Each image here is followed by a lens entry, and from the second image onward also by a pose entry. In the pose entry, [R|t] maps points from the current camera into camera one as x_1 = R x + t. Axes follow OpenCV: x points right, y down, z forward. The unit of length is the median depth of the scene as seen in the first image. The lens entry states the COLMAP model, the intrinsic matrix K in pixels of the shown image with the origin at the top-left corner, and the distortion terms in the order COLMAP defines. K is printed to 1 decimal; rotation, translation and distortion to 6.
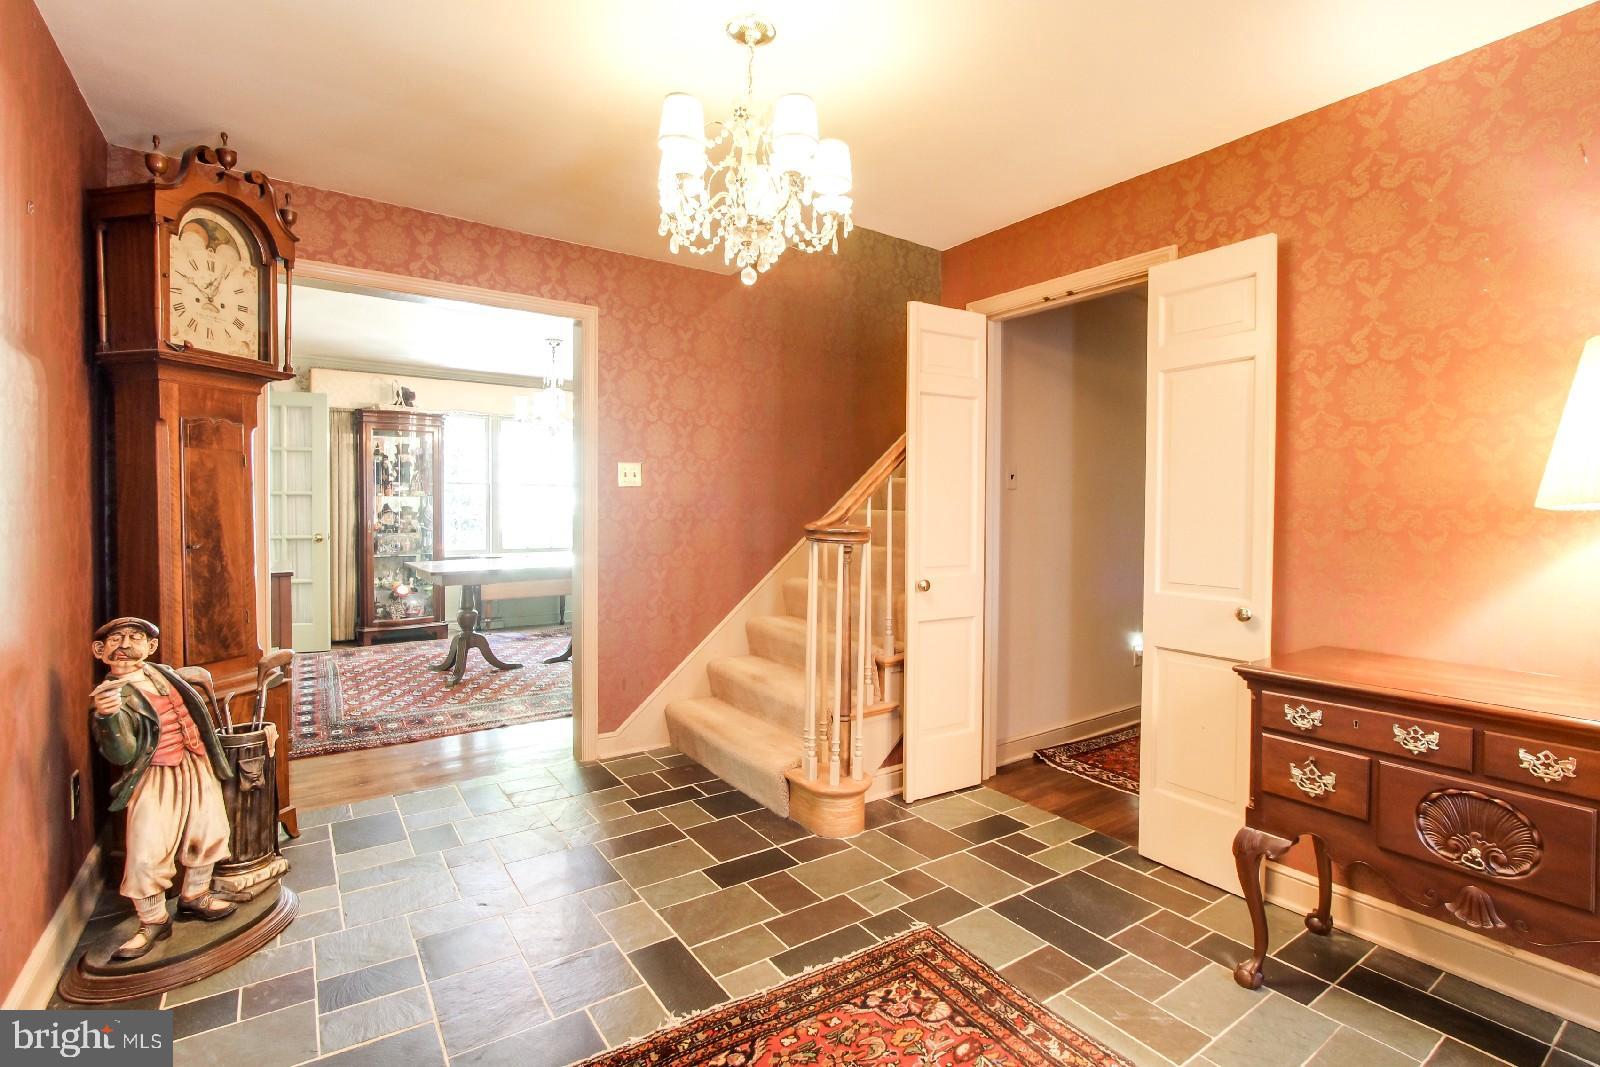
lens RADIAL K [[739.7, 0, 800.6], [0, 739.7, 524.7], [0, 0, 1]] dist [-0.014994, 0.001306]
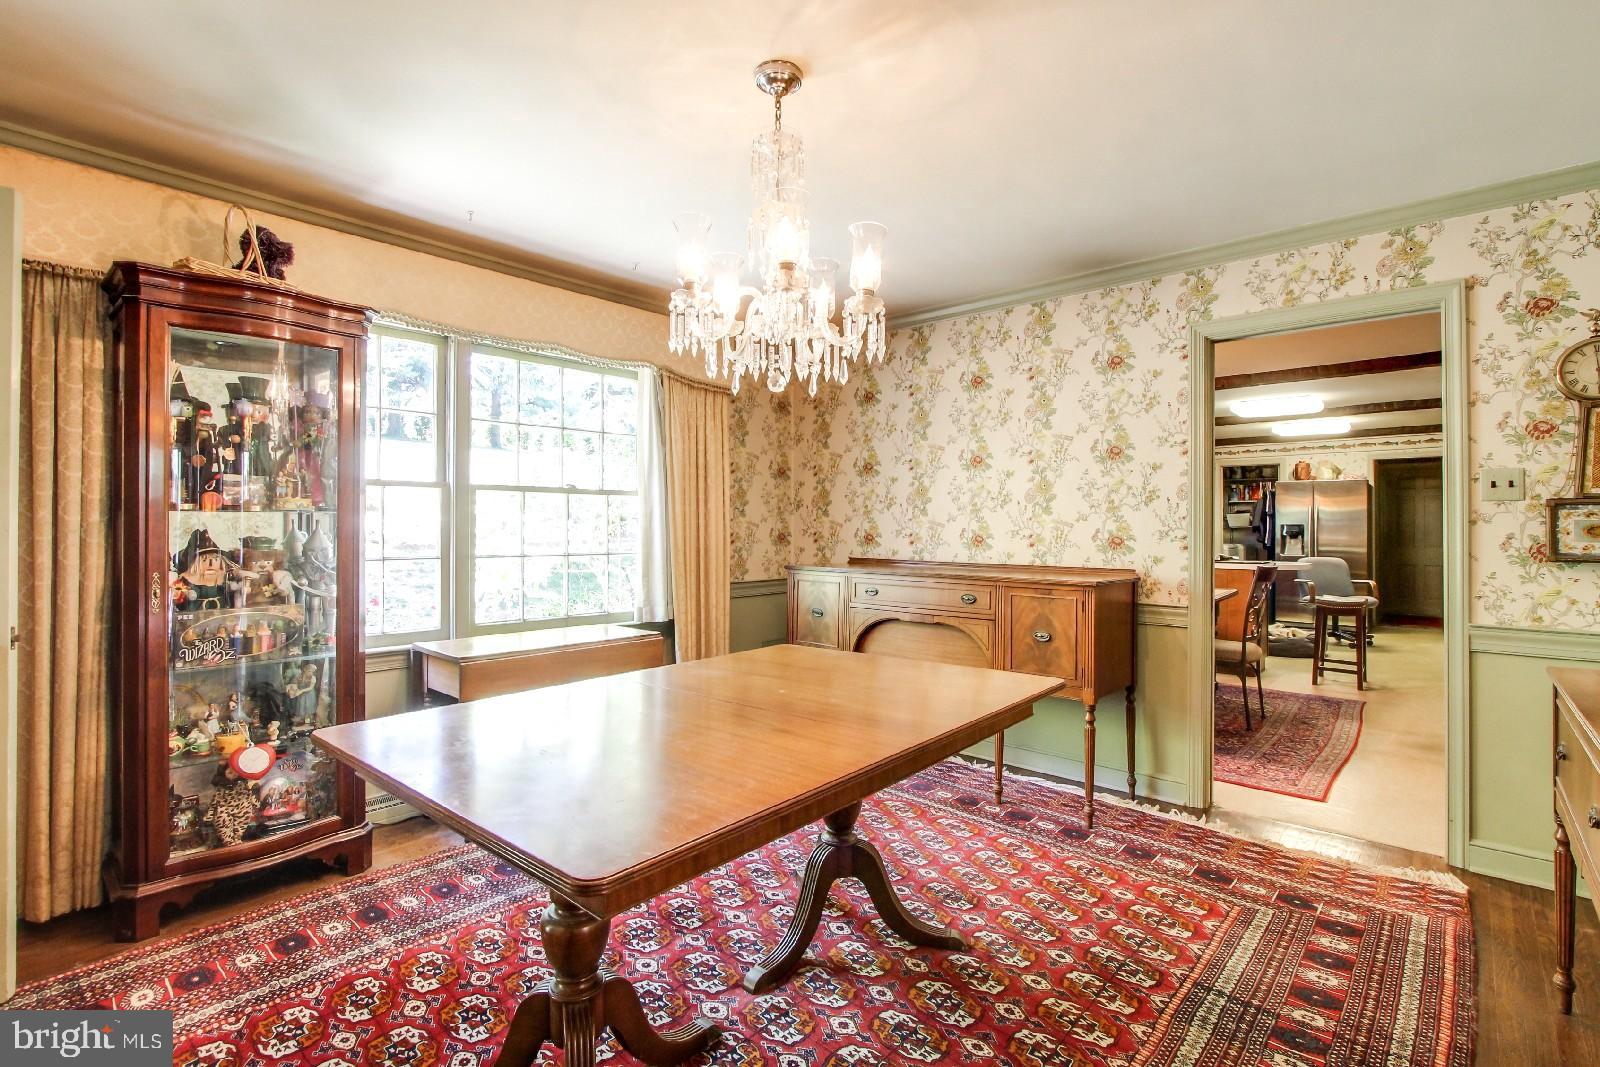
lens RADIAL K [[739.7, 0, 801.0], [0, 739.7, 519.3], [0, 0, 1]] dist [-0.014994, 0.001306]
pose [[0.973590, 0.001822, 0.228294, -0.350564], [0.002421, 0.999830, -0.018302, -0.027203], [-0.228289, 0.018372, 0.973420, 0.564119]]
